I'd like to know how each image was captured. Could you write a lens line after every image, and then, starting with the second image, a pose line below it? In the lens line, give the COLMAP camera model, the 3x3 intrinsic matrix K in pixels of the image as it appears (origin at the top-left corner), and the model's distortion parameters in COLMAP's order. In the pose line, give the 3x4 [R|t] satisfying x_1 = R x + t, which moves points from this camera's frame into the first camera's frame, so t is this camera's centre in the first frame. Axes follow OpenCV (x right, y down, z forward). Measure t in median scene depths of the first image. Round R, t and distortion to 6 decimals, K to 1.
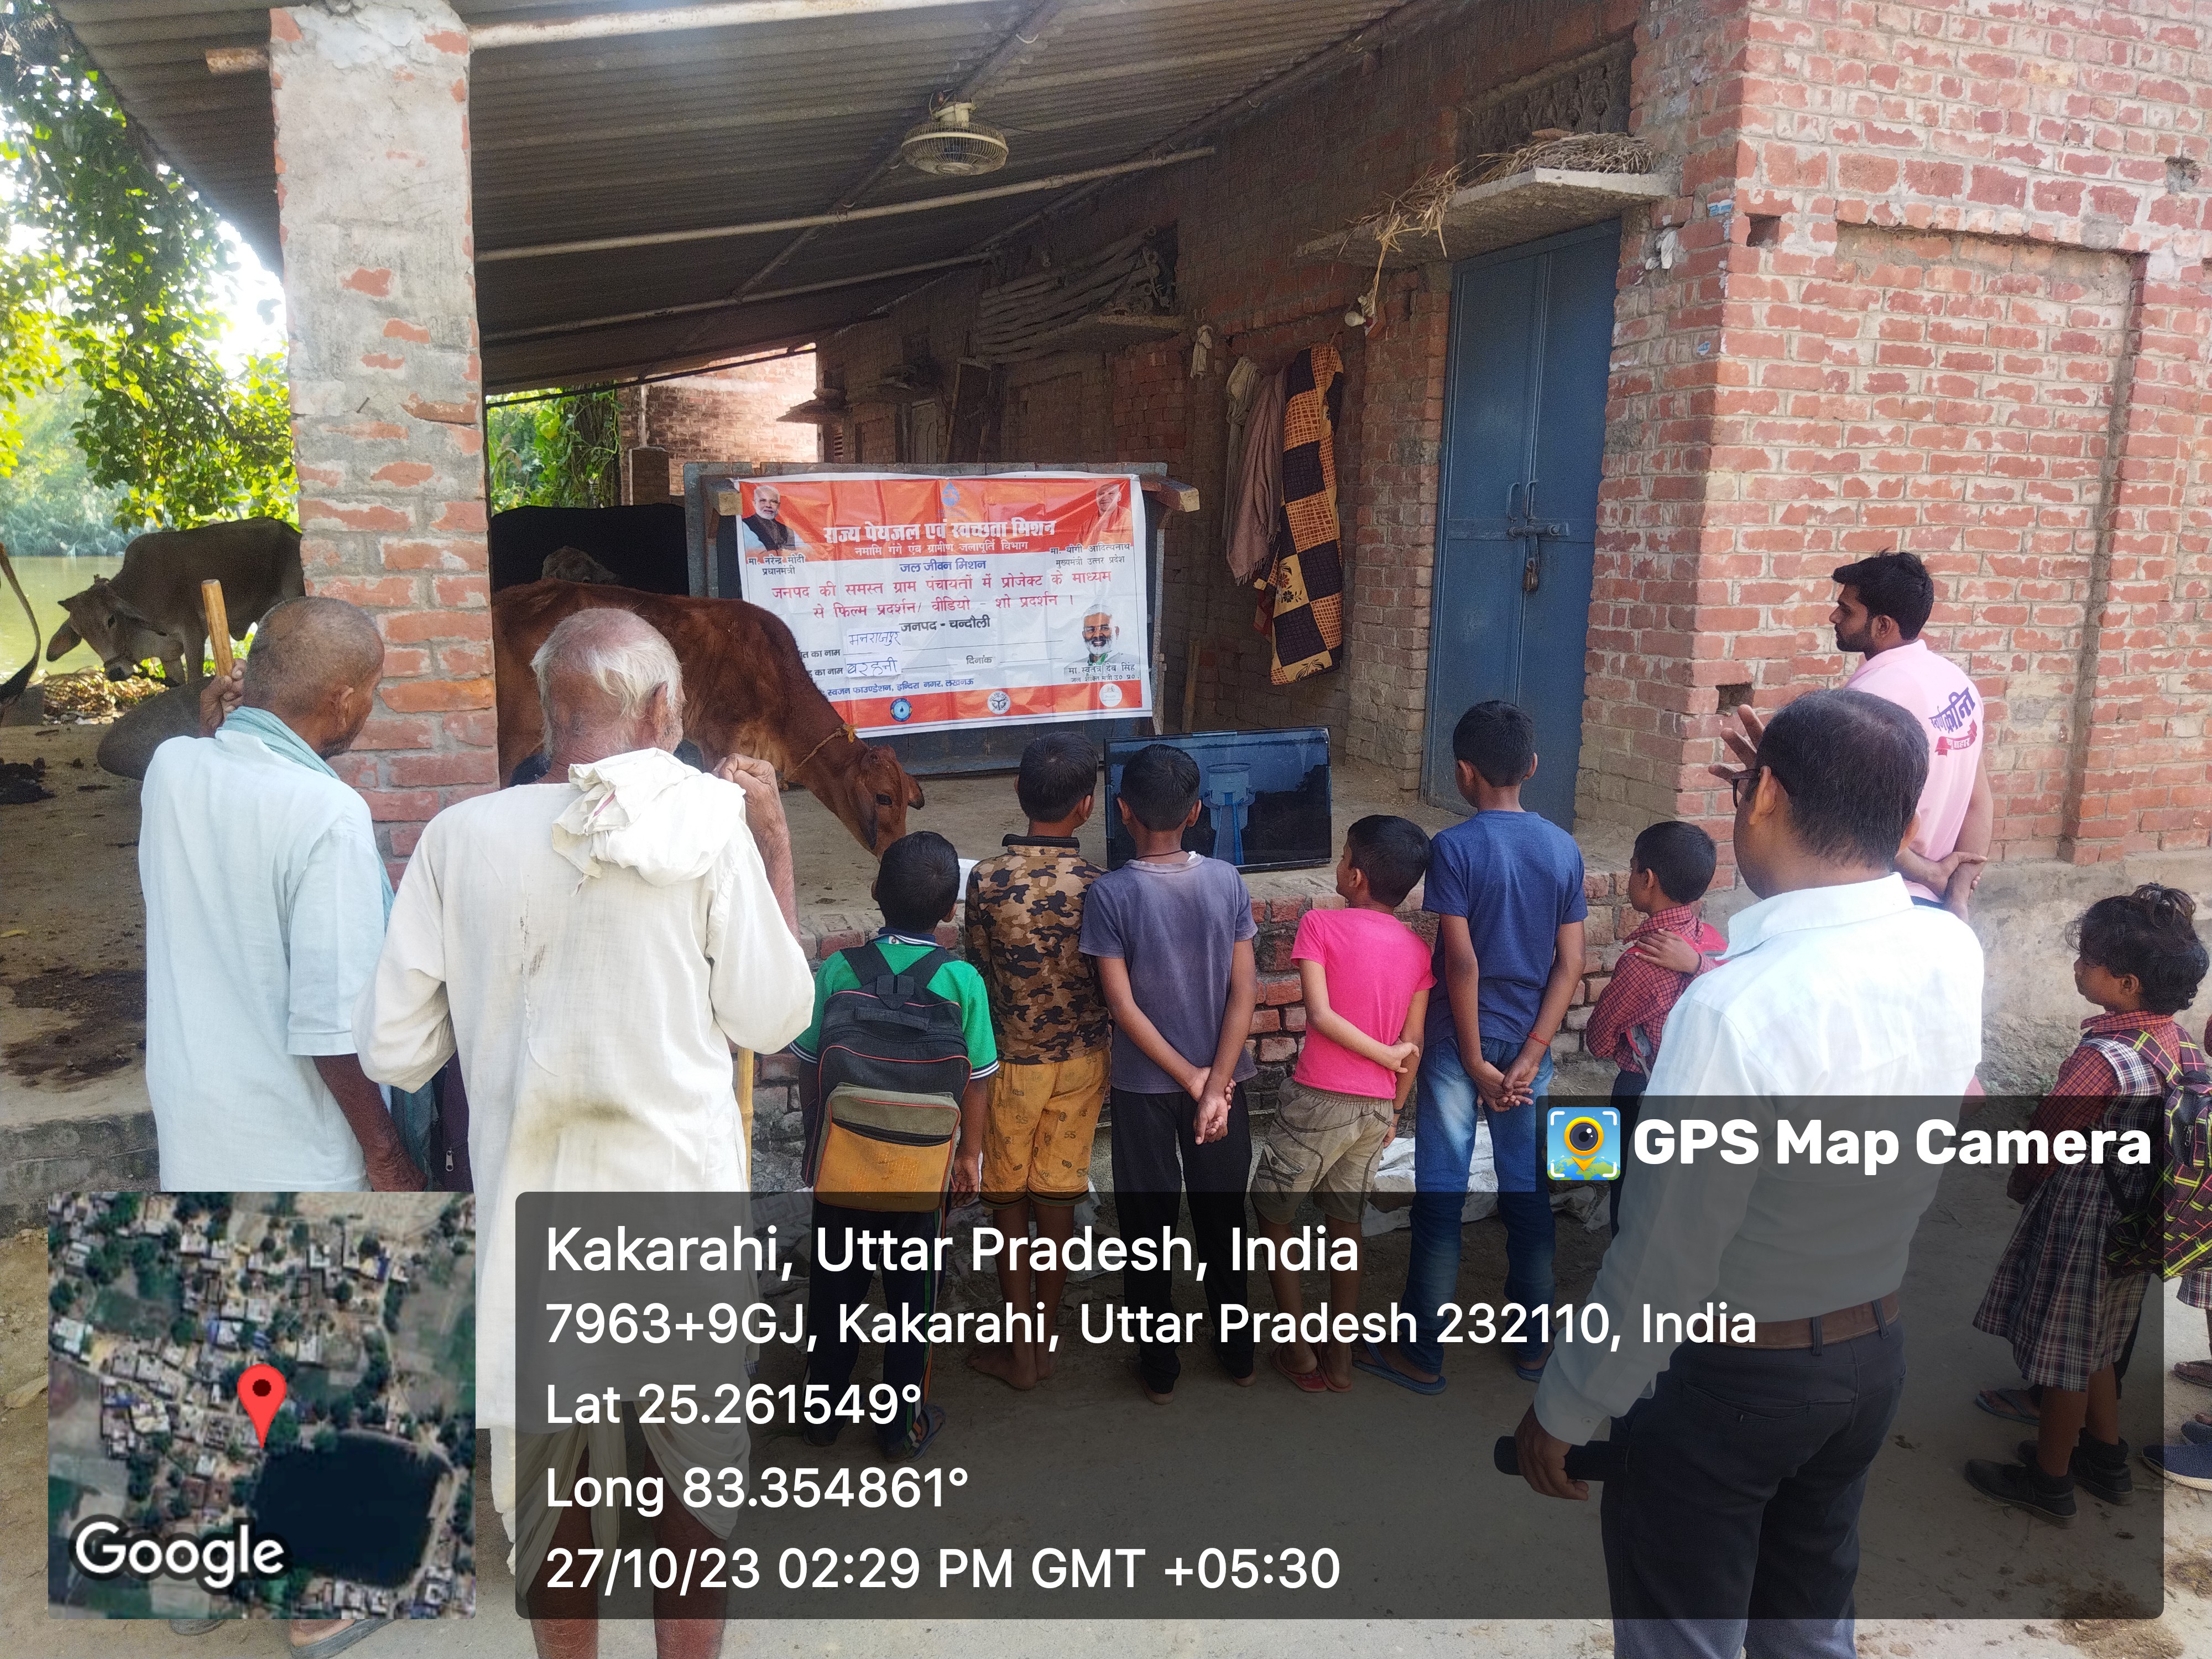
lens RADIAL K [[1590.0, 0, 1120.3], [0, 1590.0, 842.0], [0, 0, 1]] dist [0.054302, -0.076891]
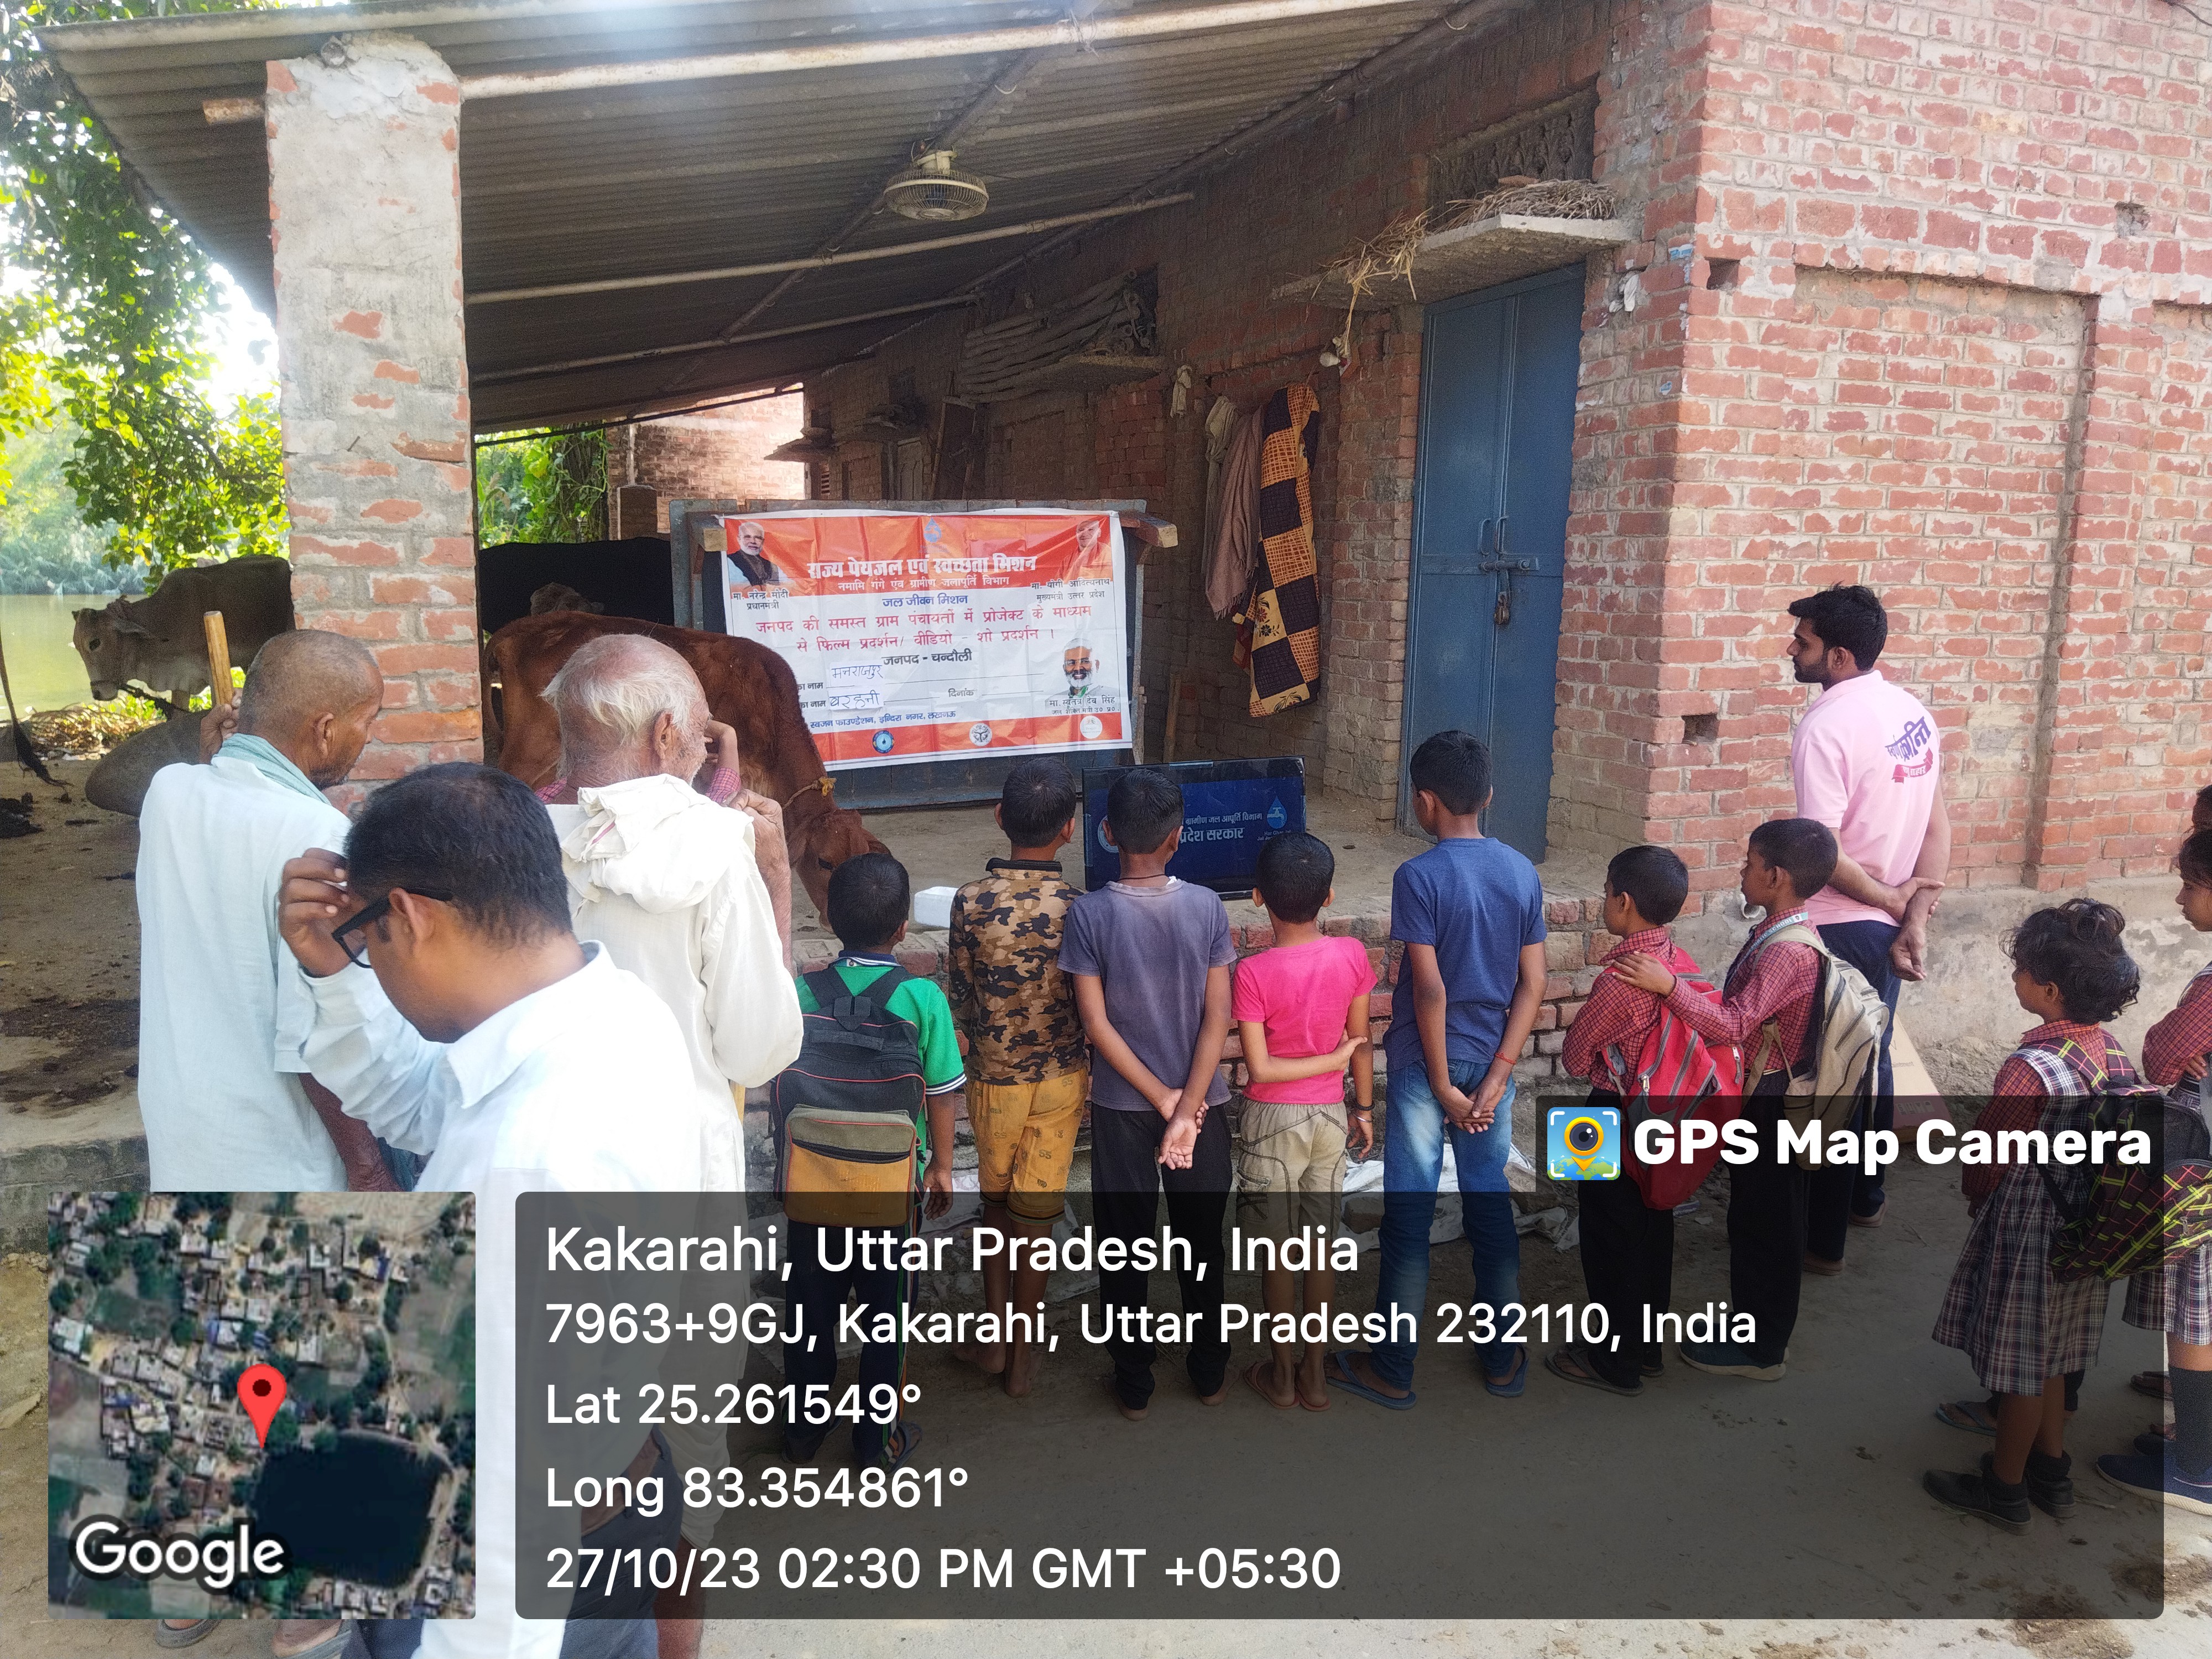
lens RADIAL K [[1590.0, 0, 1117.8], [0, 1590.0, 836.3], [0, 0, 1]] dist [0.054302, -0.076891]
pose [[0.999976, -0.002462, 0.006400, 0.005289], [0.002628, 0.999660, -0.025942, 0.003926], [-0.006334, 0.025959, 0.999643, -0.012952]]
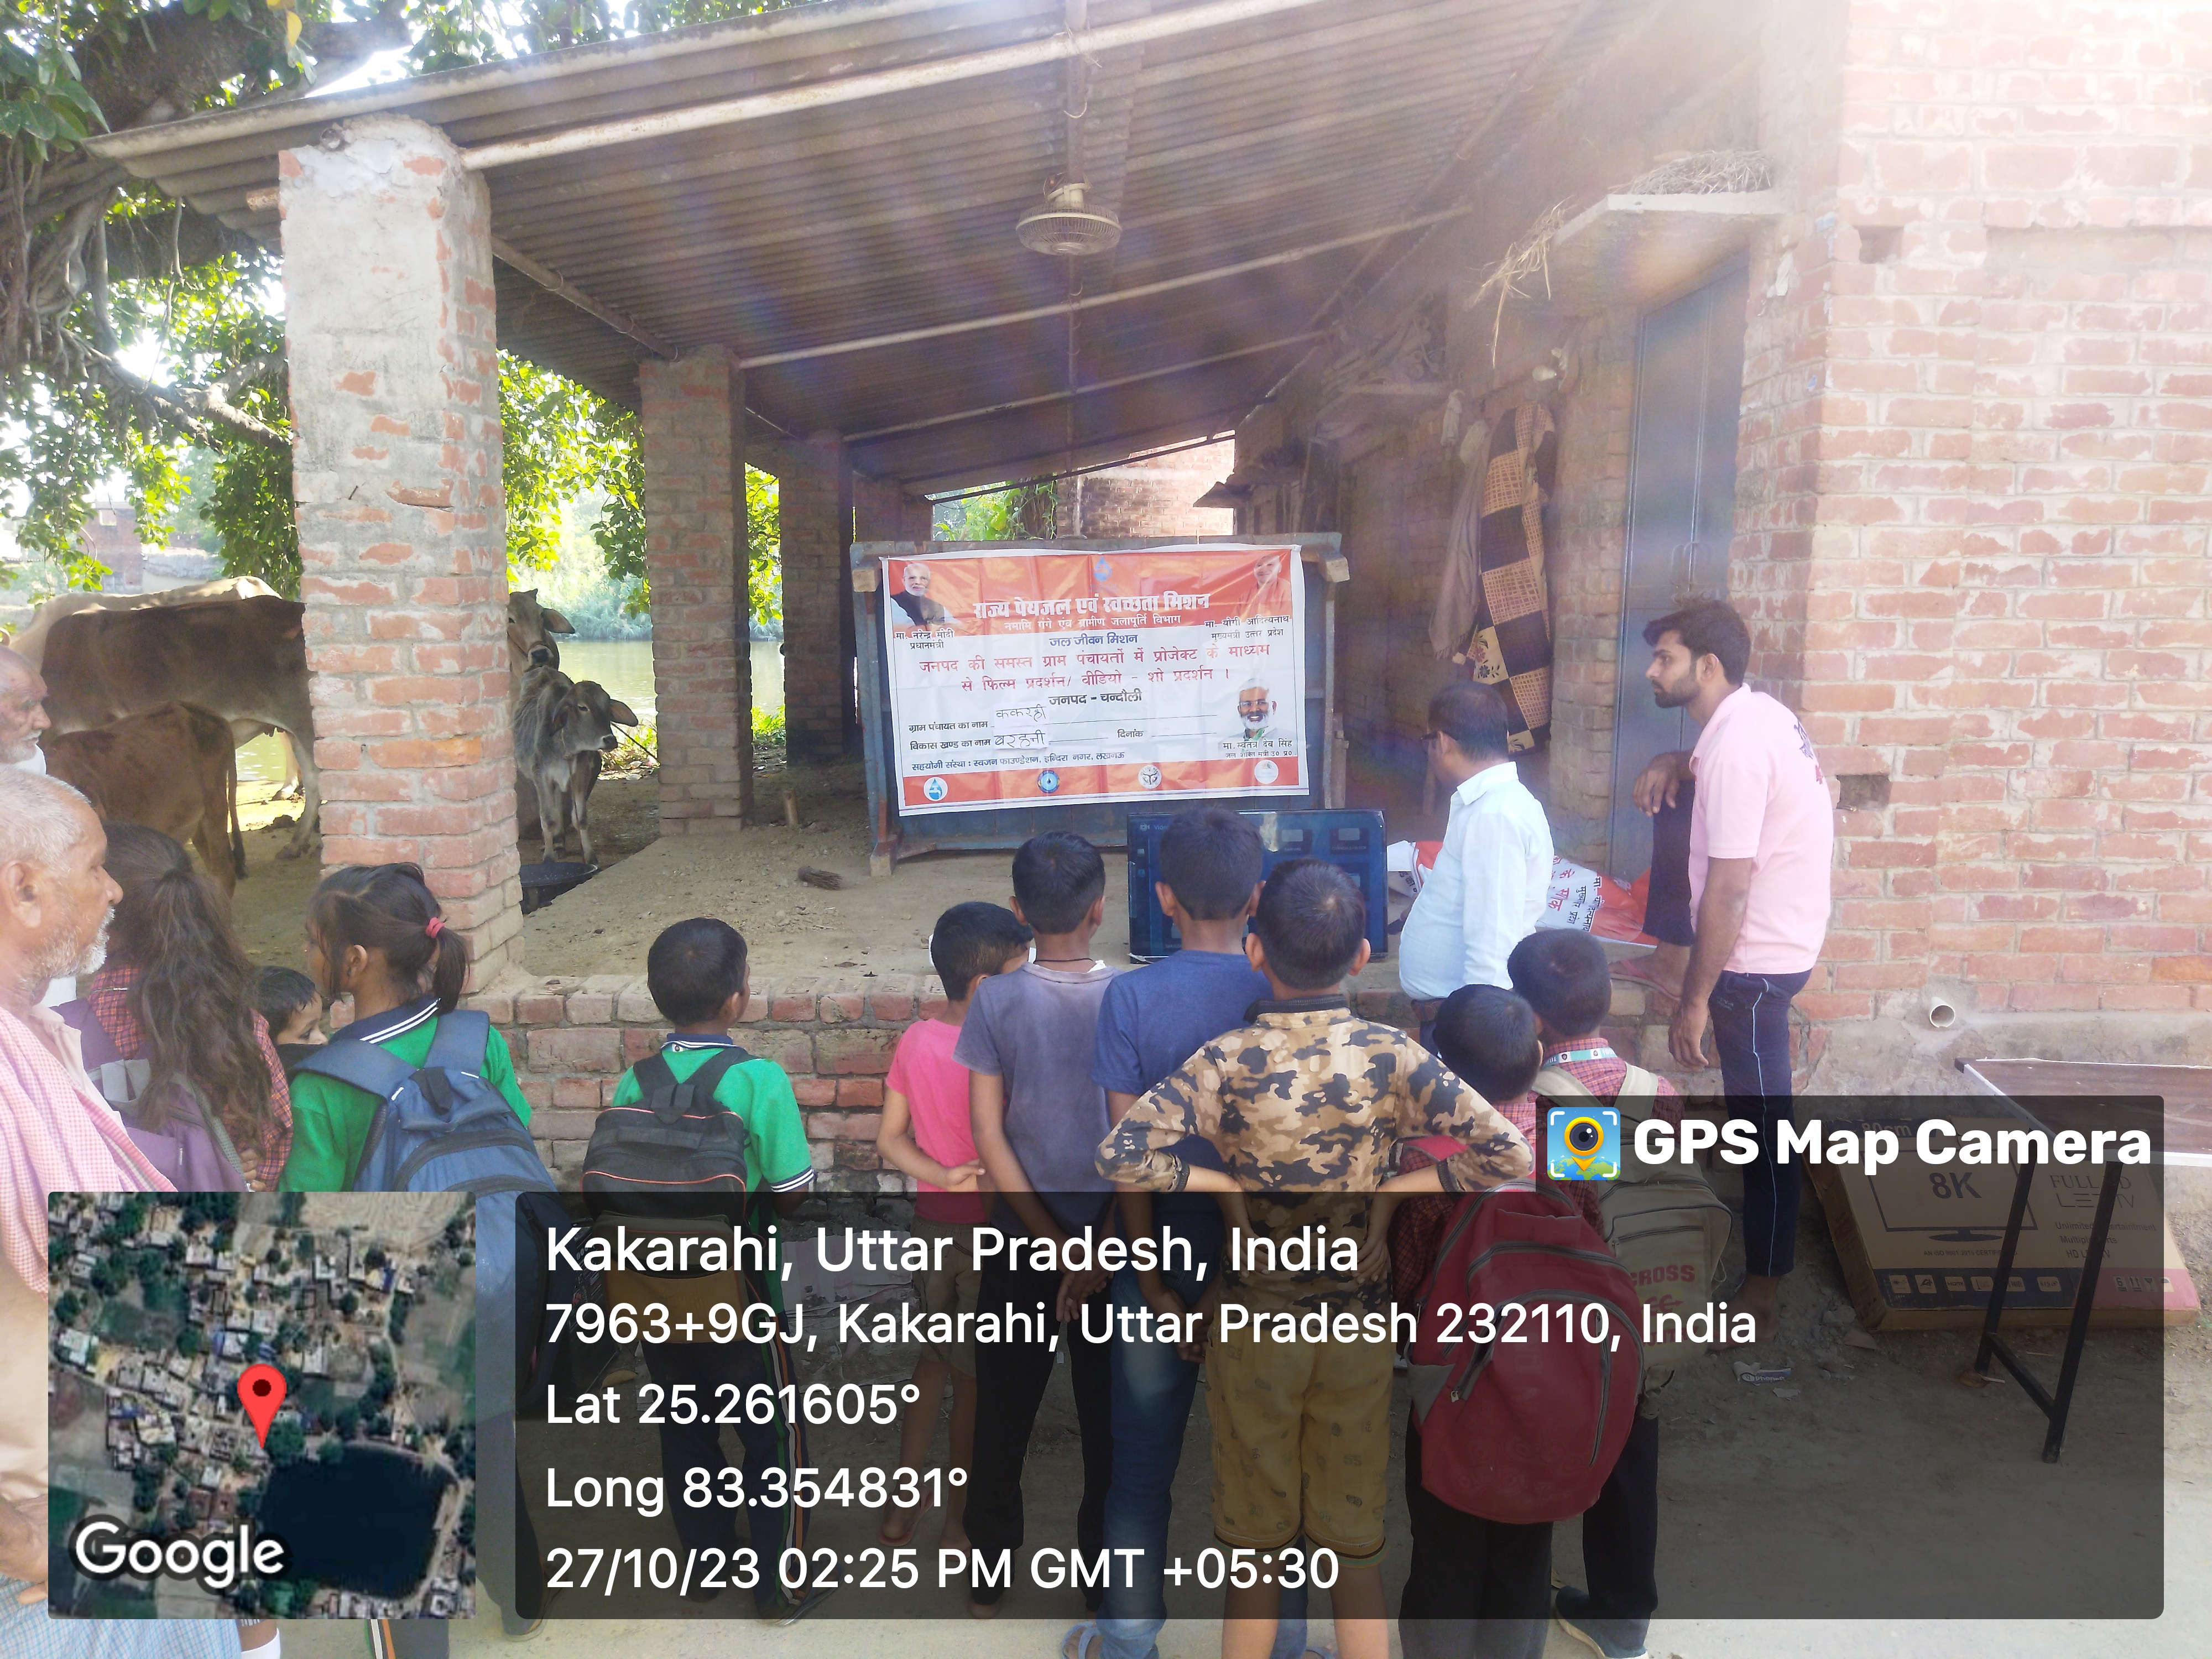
lens RADIAL K [[1590.0, 0, 1108.3], [0, 1590.0, 834.2], [0, 0, 1]] dist [0.054302, -0.076891]
pose [[0.951897, 0.034463, -0.304474, 0.240922], [-0.050943, 0.997625, -0.046348, -0.007085], [0.302154, 0.059630, 0.951392, 0.072126]]
